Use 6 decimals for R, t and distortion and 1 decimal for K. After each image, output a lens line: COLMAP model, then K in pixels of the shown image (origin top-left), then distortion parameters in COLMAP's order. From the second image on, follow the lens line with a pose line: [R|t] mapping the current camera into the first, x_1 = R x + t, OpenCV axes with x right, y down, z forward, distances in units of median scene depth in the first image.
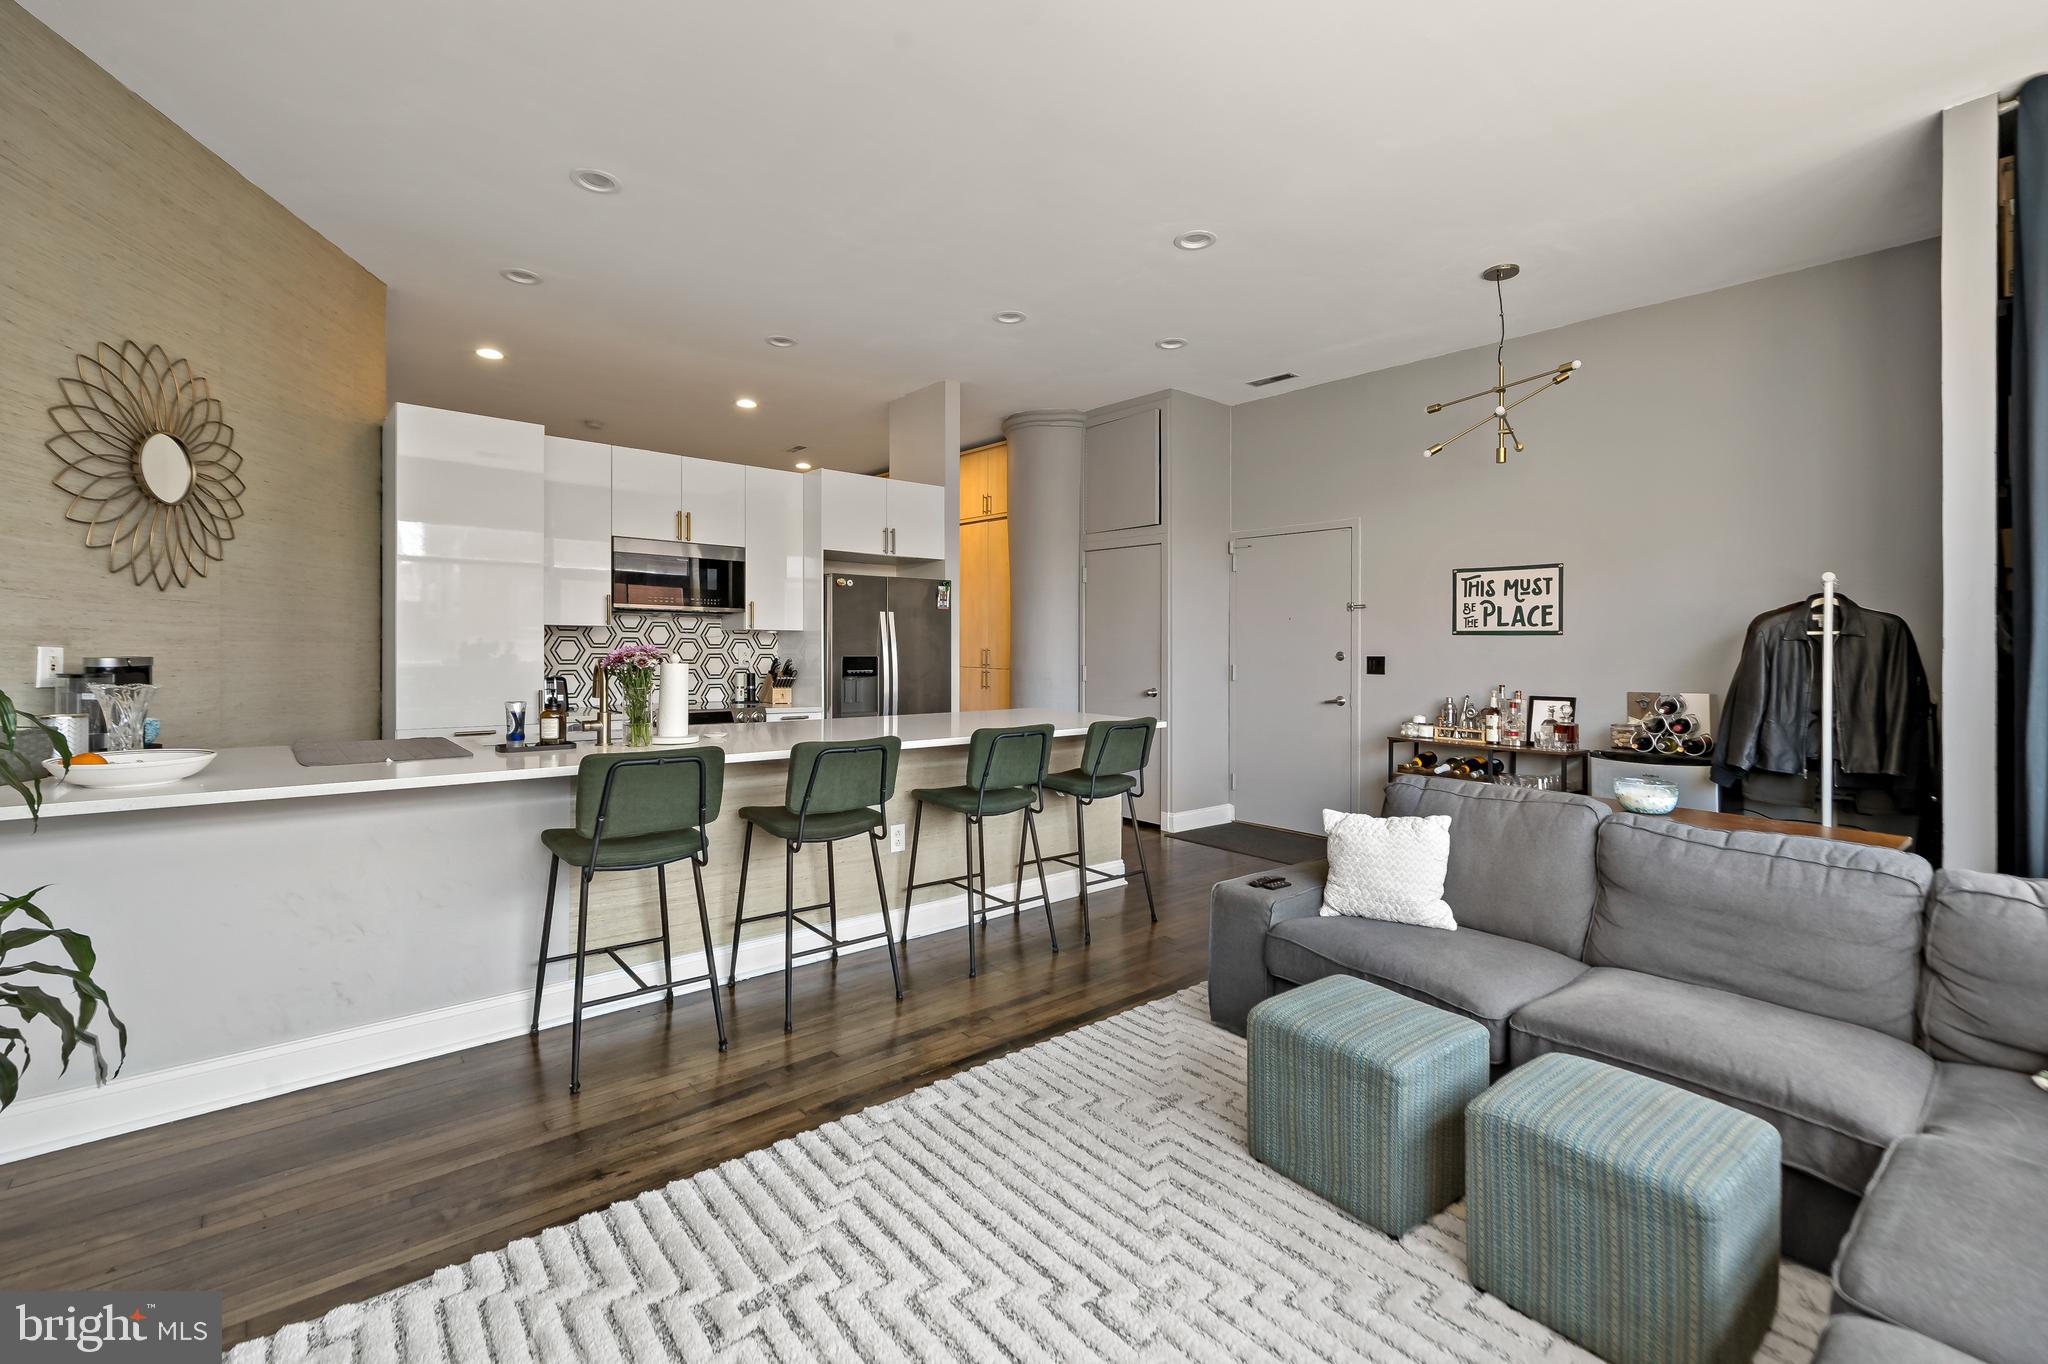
lens RADIAL K [[869.1, 0, 1024.1], [0, 869.1, 658.0], [0, 0, 1]] dist [0.001668, 0.000281]
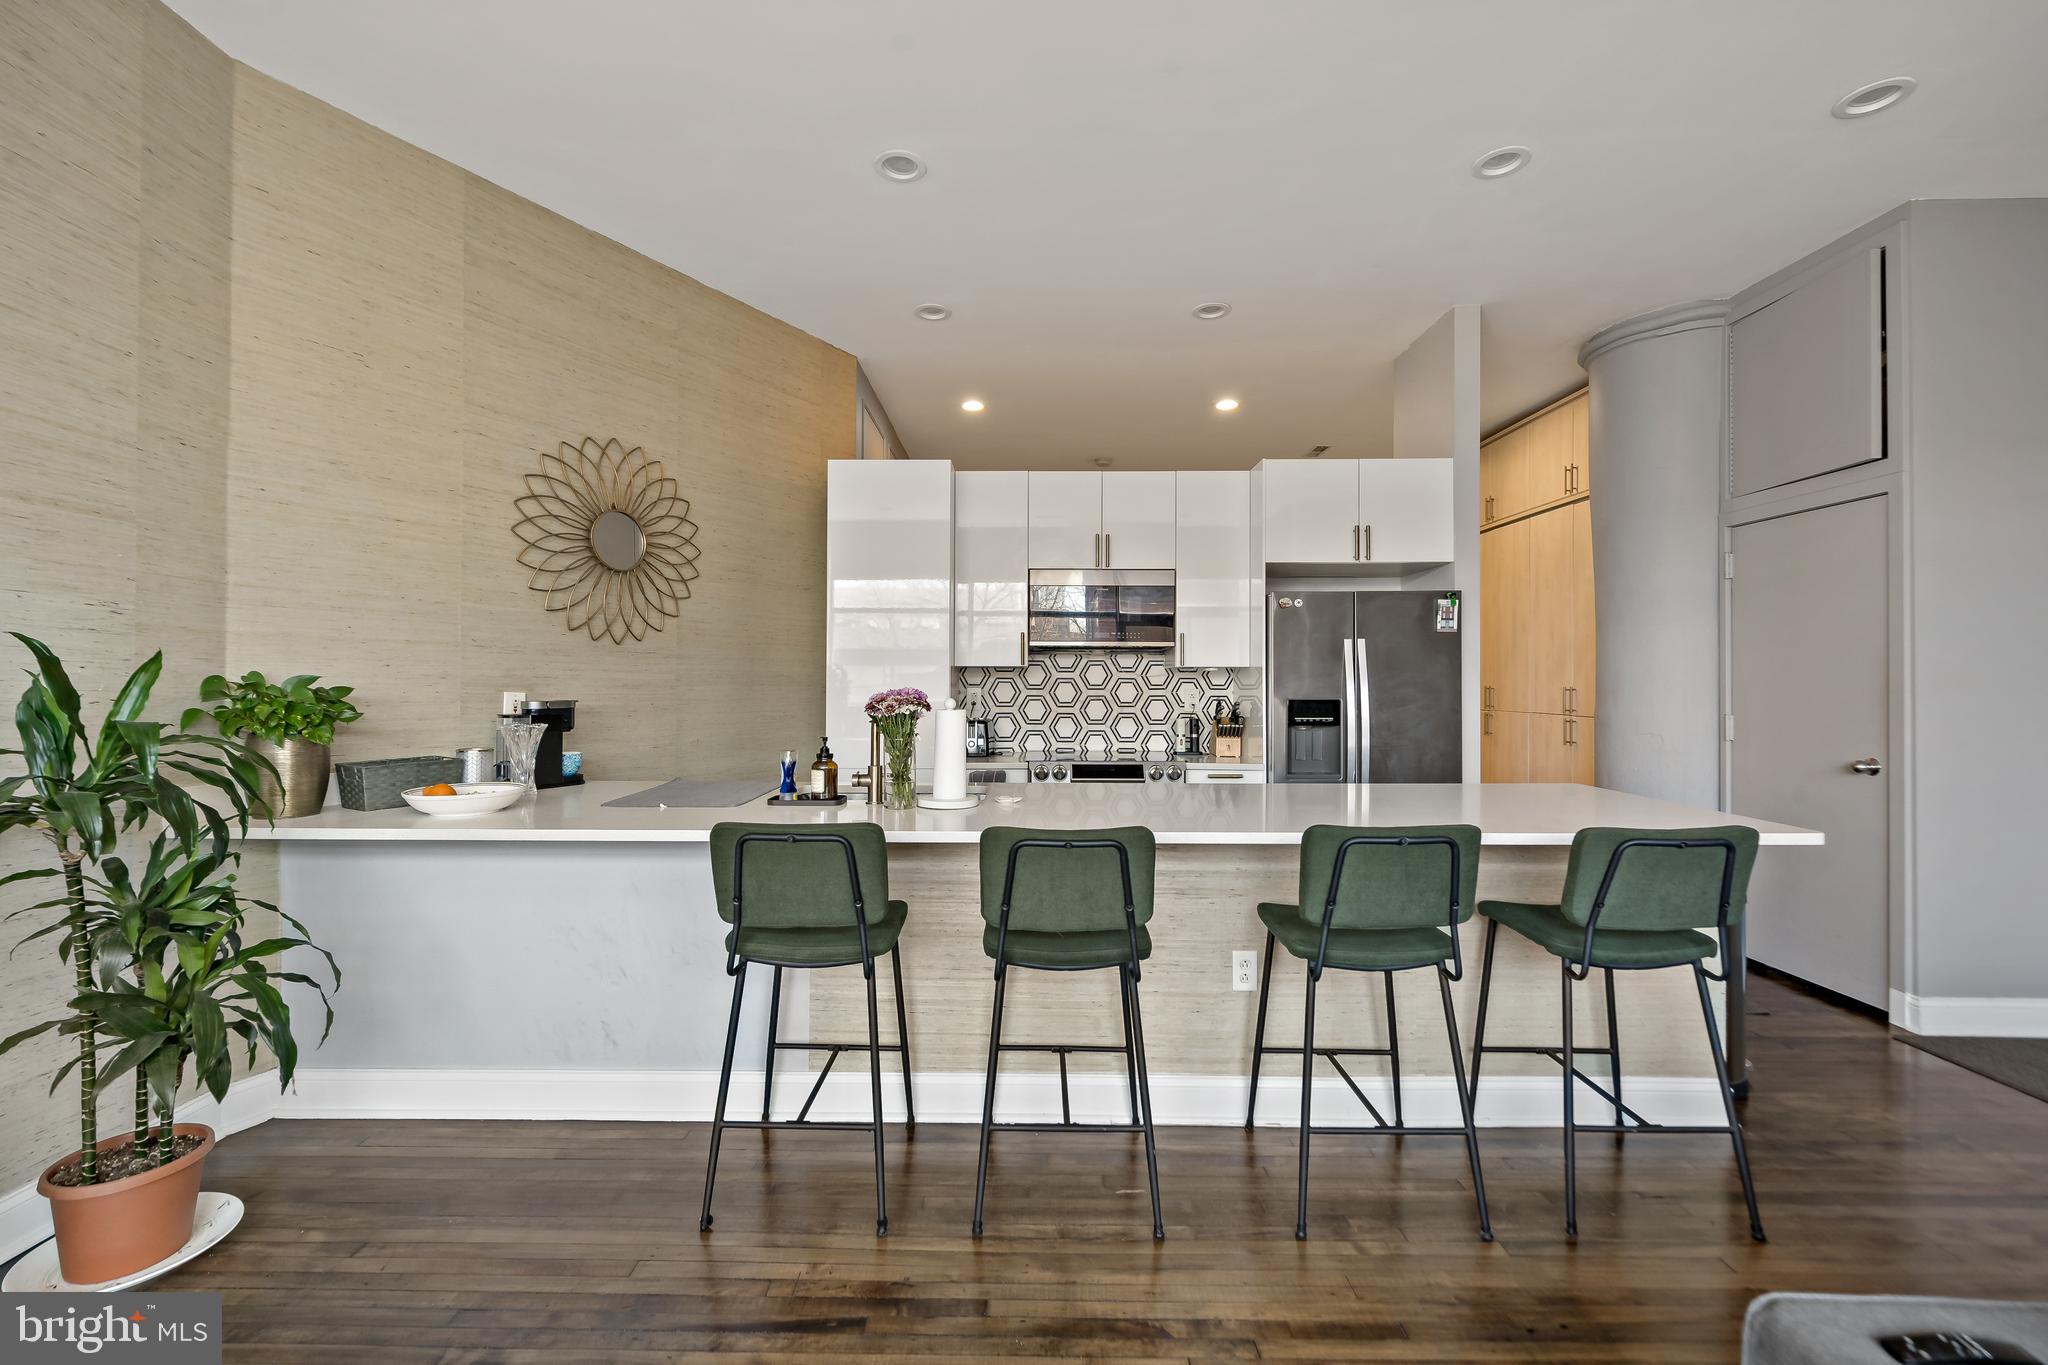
lens RADIAL K [[888.3, 0, 1017.1], [0, 888.3, 687.8], [0, 0, 1]] dist [0.002501, 0.000212]
pose [[0.757734, -0.005164, -0.652543, 0.145985], [-0.001634, 0.999951, -0.009811, -0.004728], [0.652561, 0.008501, 0.757688, 0.302699]]
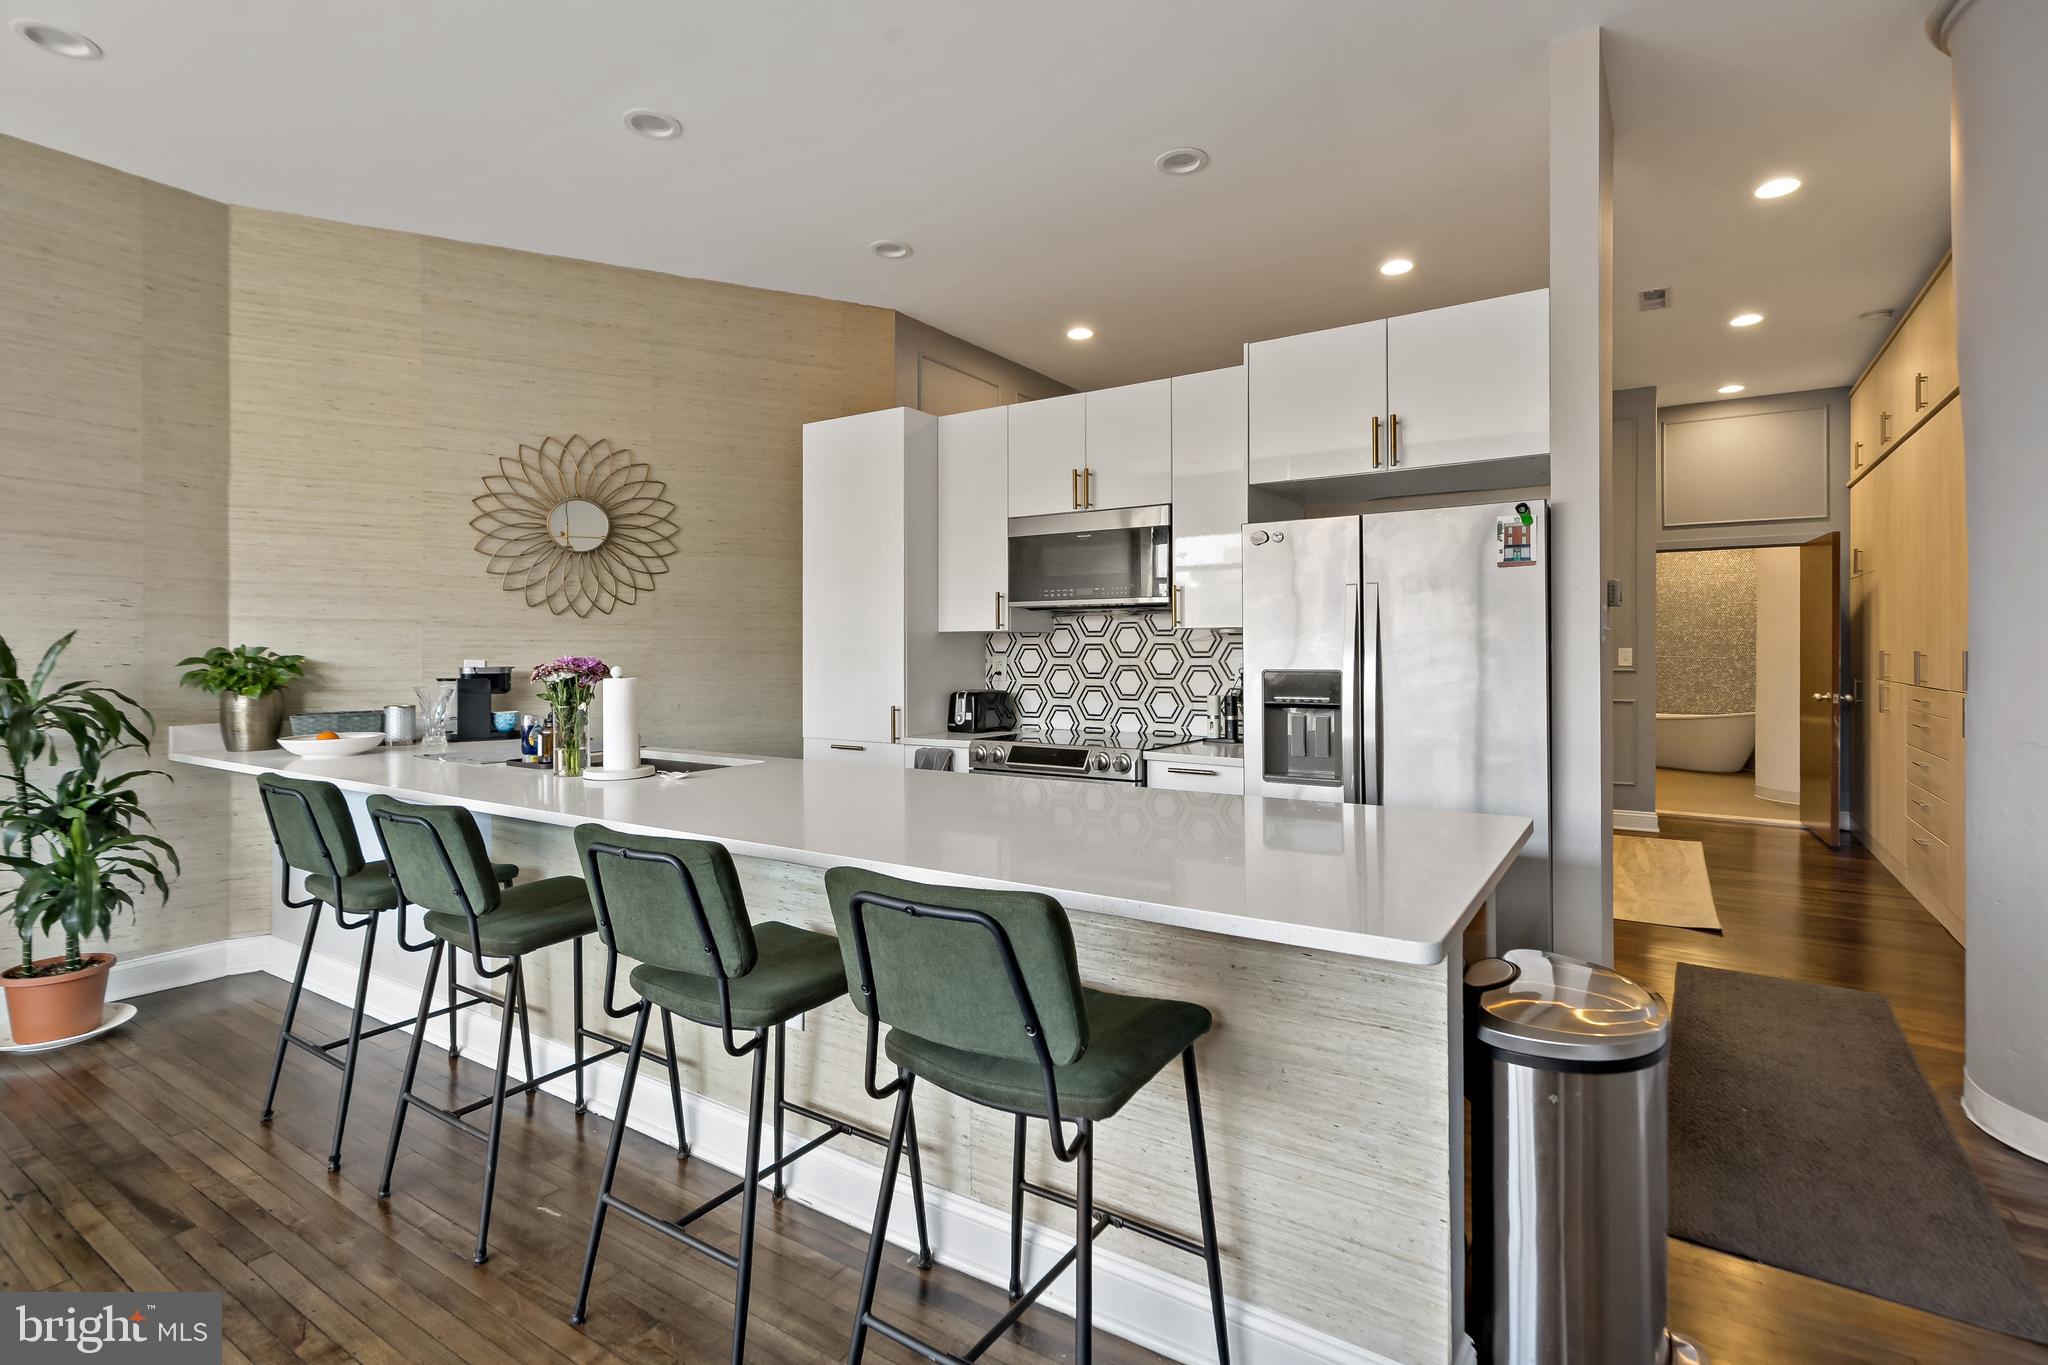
lens RADIAL K [[959.1, 0, 1029.5], [0, 959.1, 662.7], [0, 0, 1]] dist [0.003516, 0.000776]
pose [[0.281408, 0.000122, -0.959588, 0.423674], [-0.005262, 0.999985, -0.001416, -0.006519], [0.959574, 0.005448, 0.281404, 0.858874]]
